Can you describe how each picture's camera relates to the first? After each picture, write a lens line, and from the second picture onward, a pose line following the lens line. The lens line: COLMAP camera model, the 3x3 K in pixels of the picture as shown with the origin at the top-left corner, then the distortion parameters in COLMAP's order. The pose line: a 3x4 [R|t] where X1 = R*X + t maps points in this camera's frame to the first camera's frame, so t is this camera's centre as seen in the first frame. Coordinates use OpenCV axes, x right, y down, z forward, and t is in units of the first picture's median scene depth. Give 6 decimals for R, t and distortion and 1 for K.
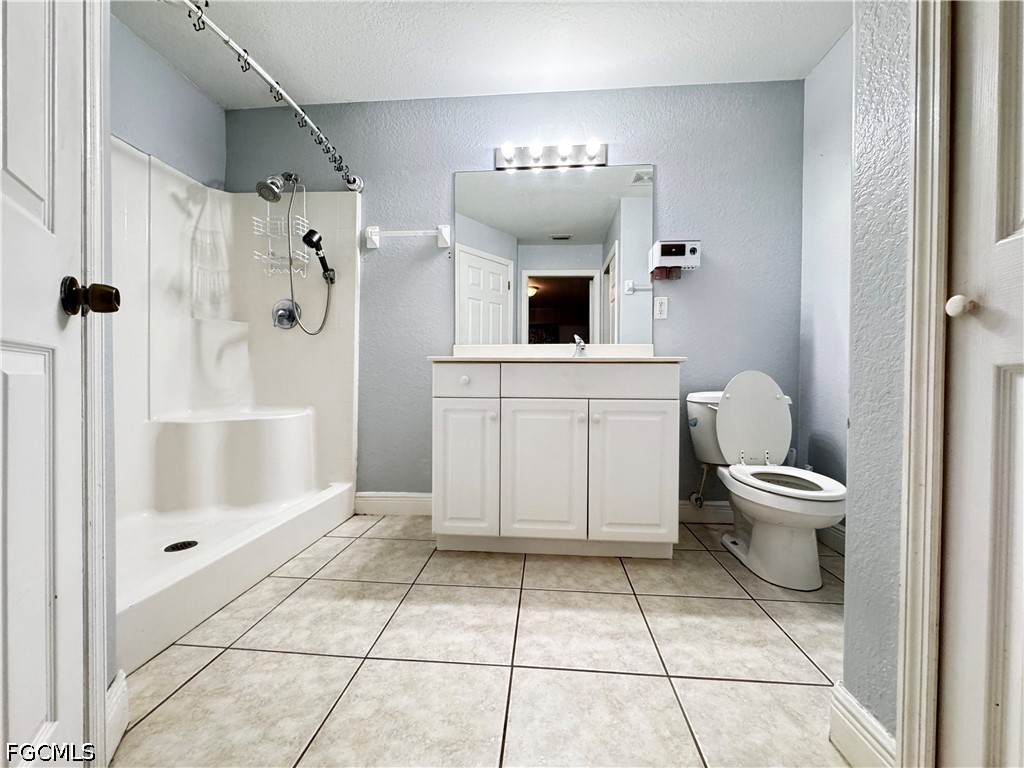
lens RADIAL K [[412.0, 0, 512.8], [0, 412.0, 384.3], [0, 0, 1]] dist [0.000345, -0.000069]
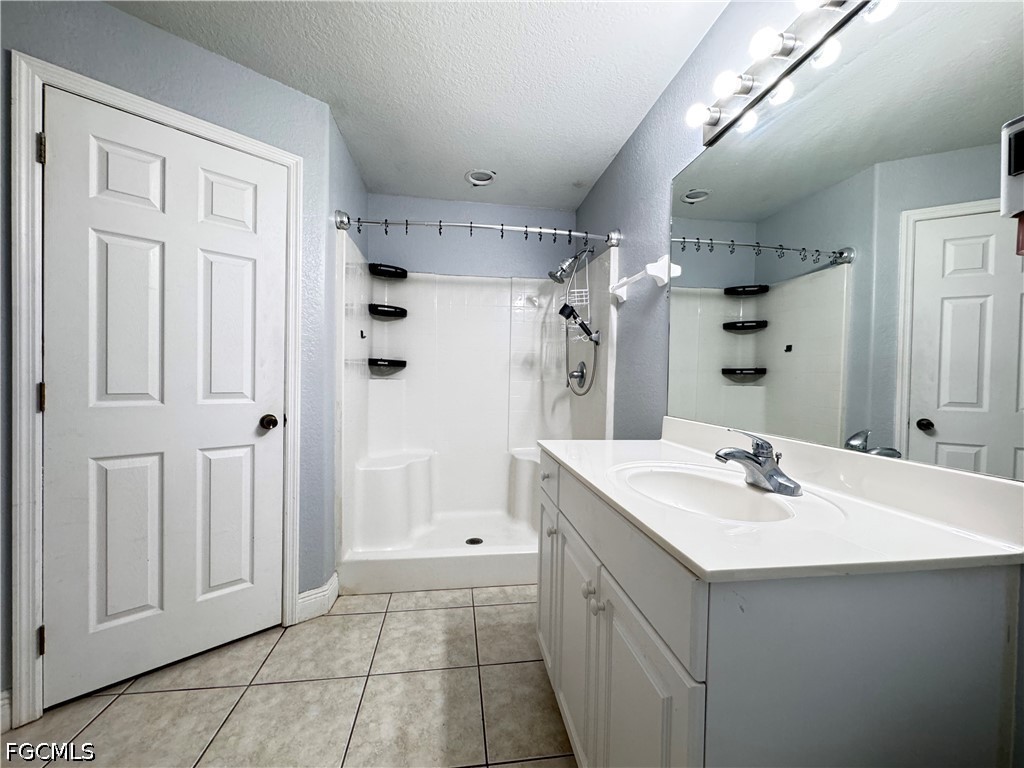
lens RADIAL K [[412.0, 0, 509.3], [0, 412.0, 381.7], [0, 0, 1]] dist [0.000345, -0.000069]
pose [[0.216236, 0.009989, -0.976290, 0.692492], [-0.024664, 0.999684, 0.004766, -0.204260], [0.976029, 0.023049, 0.216414, 0.759376]]
